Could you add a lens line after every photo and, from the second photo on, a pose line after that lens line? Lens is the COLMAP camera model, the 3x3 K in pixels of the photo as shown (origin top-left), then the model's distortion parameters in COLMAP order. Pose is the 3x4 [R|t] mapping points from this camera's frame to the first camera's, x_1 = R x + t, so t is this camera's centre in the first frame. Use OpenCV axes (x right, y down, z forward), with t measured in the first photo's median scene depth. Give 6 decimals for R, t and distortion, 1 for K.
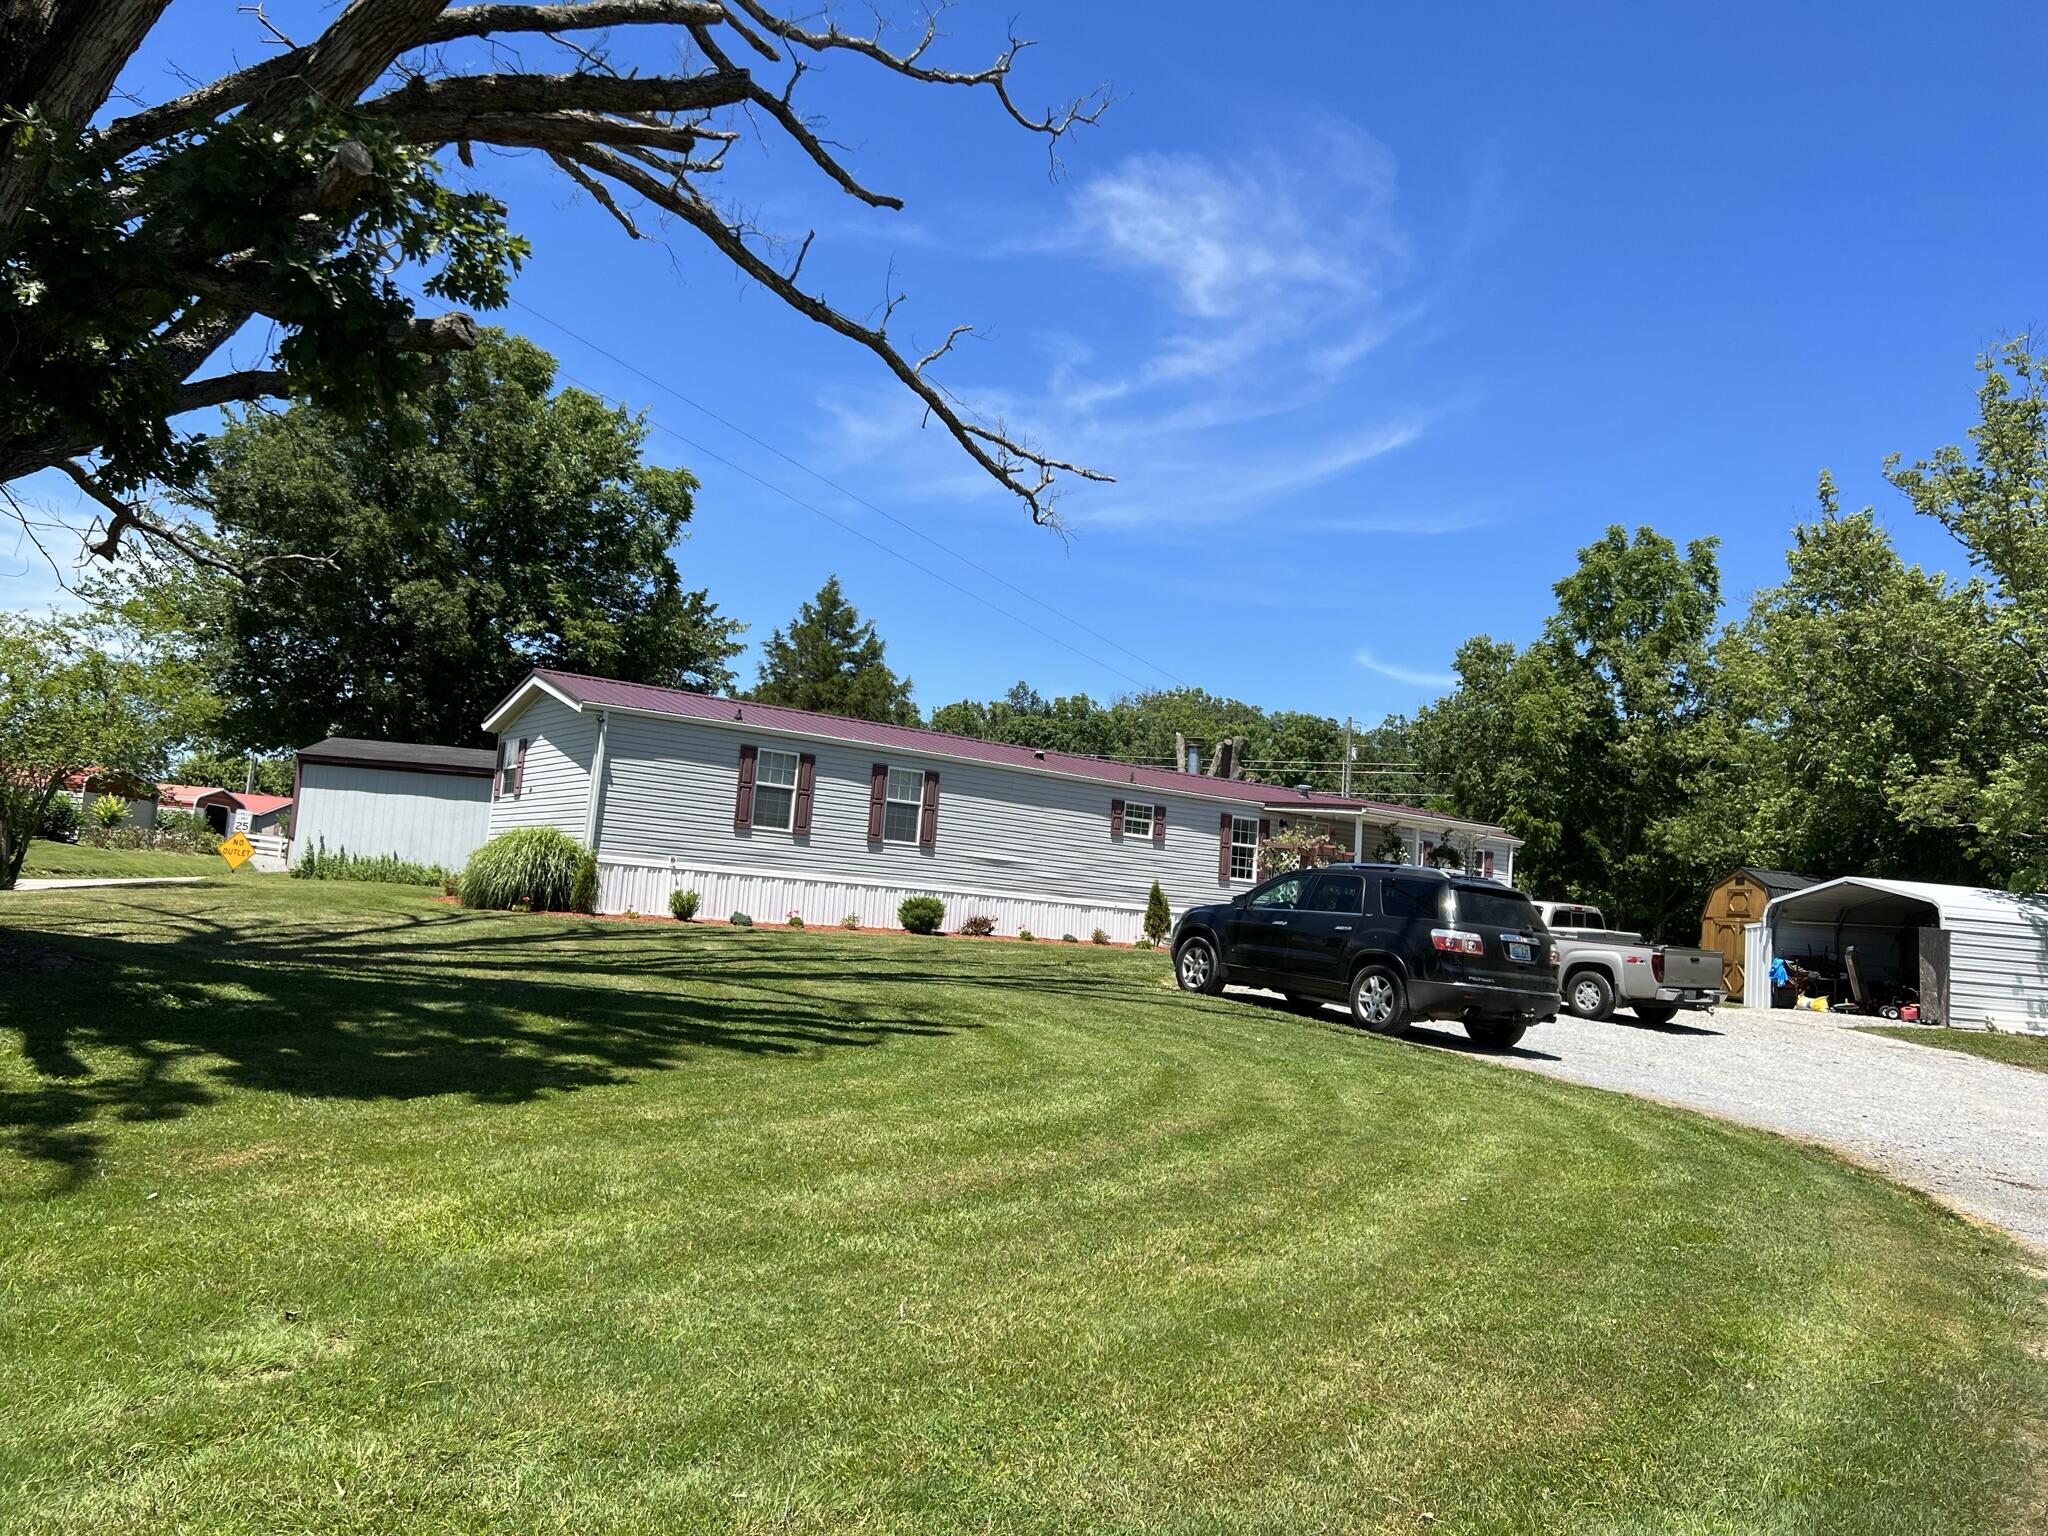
lens RADIAL K [[1550.5, 0, 1024.0], [0, 1550.5, 768.0], [0, 0, 1]] dist [0.130892, -0.197642]
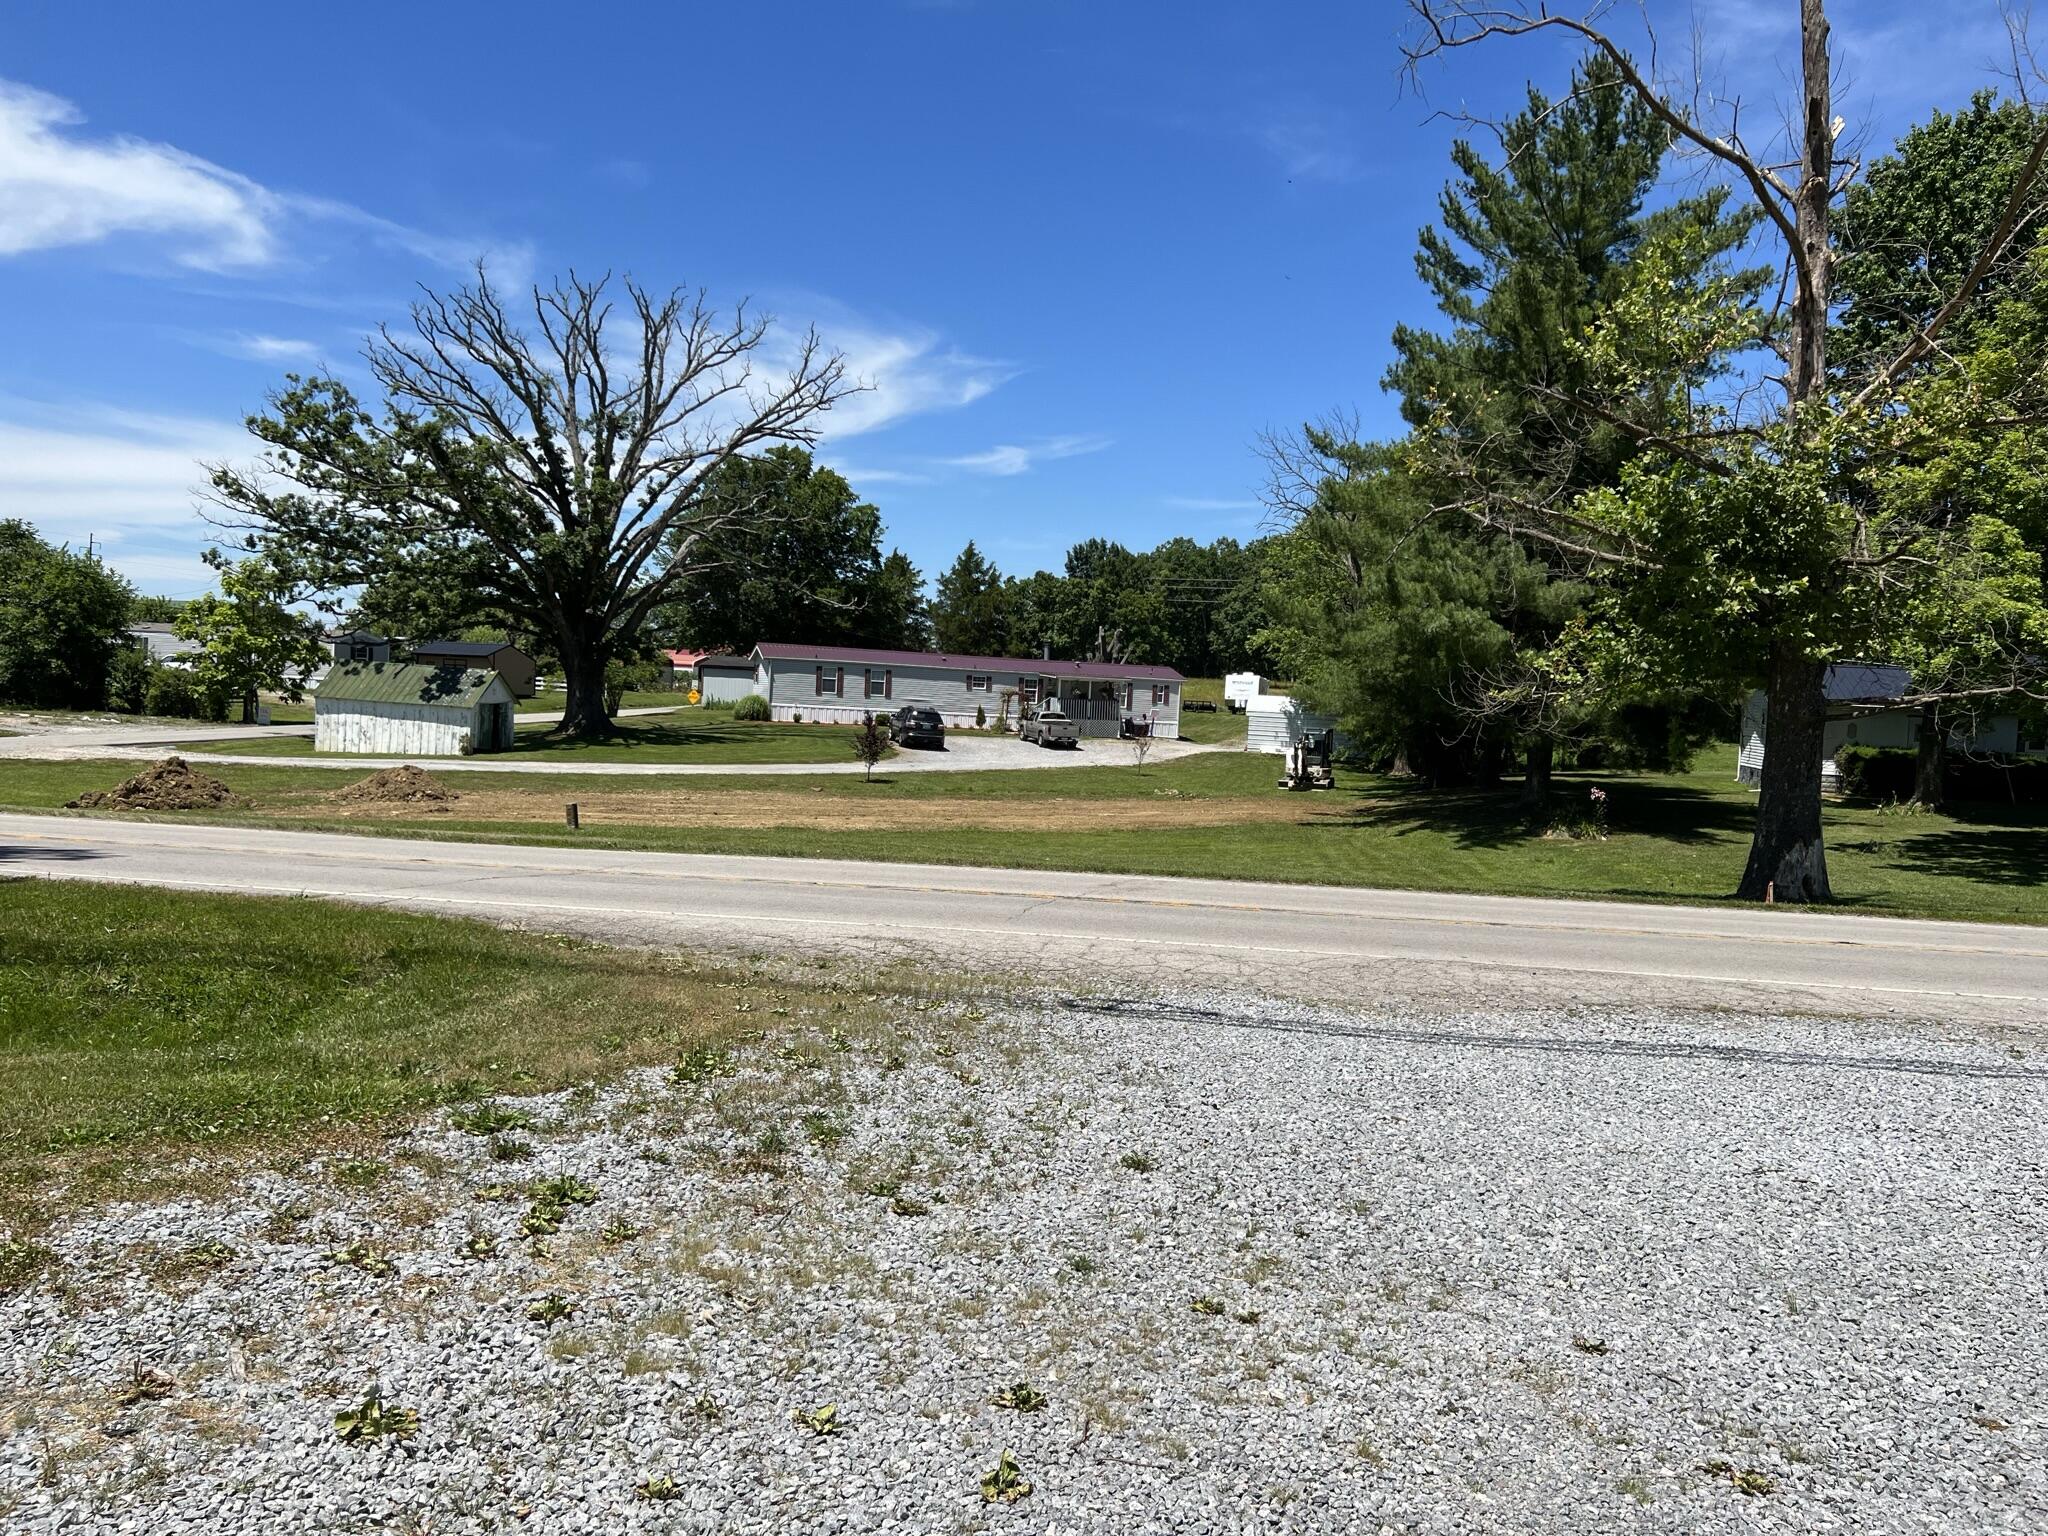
lens RADIAL K [[1553.6, 0, 1075.2], [0, 1553.6, 786.5], [0, 0, 1]] dist [0.011369, -0.003814]
pose [[0.956845, 0.001114, -0.290598, 1.019843], [0.043186, 0.988343, 0.145987, -0.174791], [0.287373, -0.152237, 0.945643, -1.531651]]
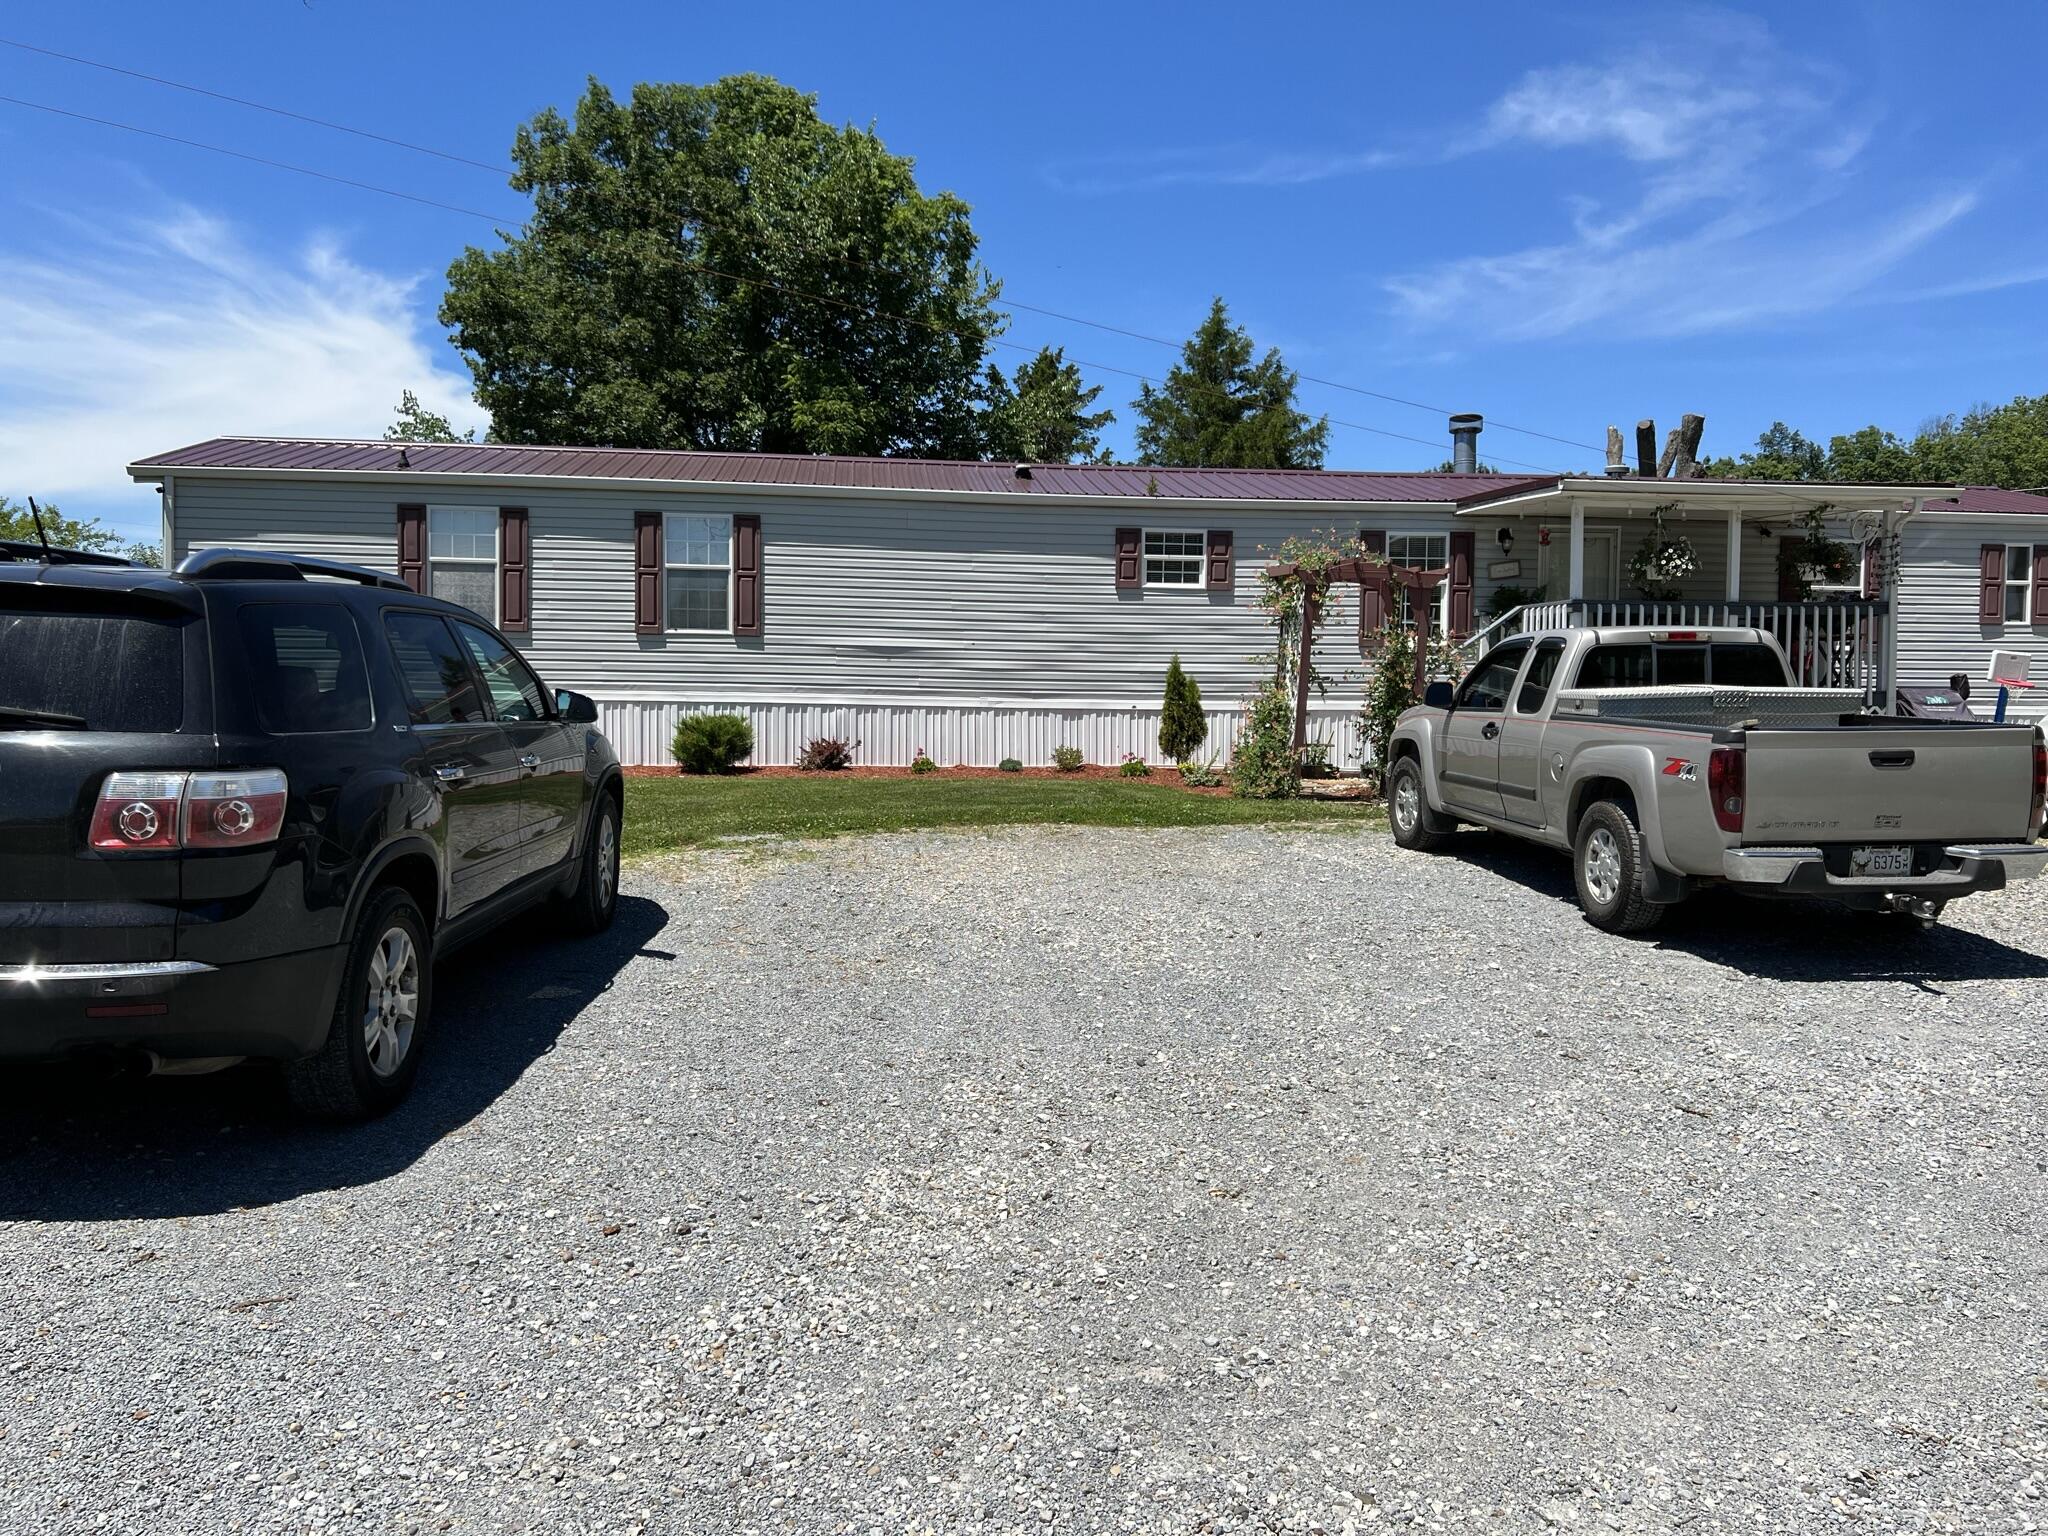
lens RADIAL K [[1548.4, 0, 1035.2], [0, 1548.4, 754.7], [0, 0, 1]] dist [0.046409, -0.047422]
pose [[0.862010, -0.050266, -0.504392, 0.321589], [0.103262, 0.991618, 0.077654, 0.056570], [0.496261, -0.119023, 0.859976, 0.463710]]
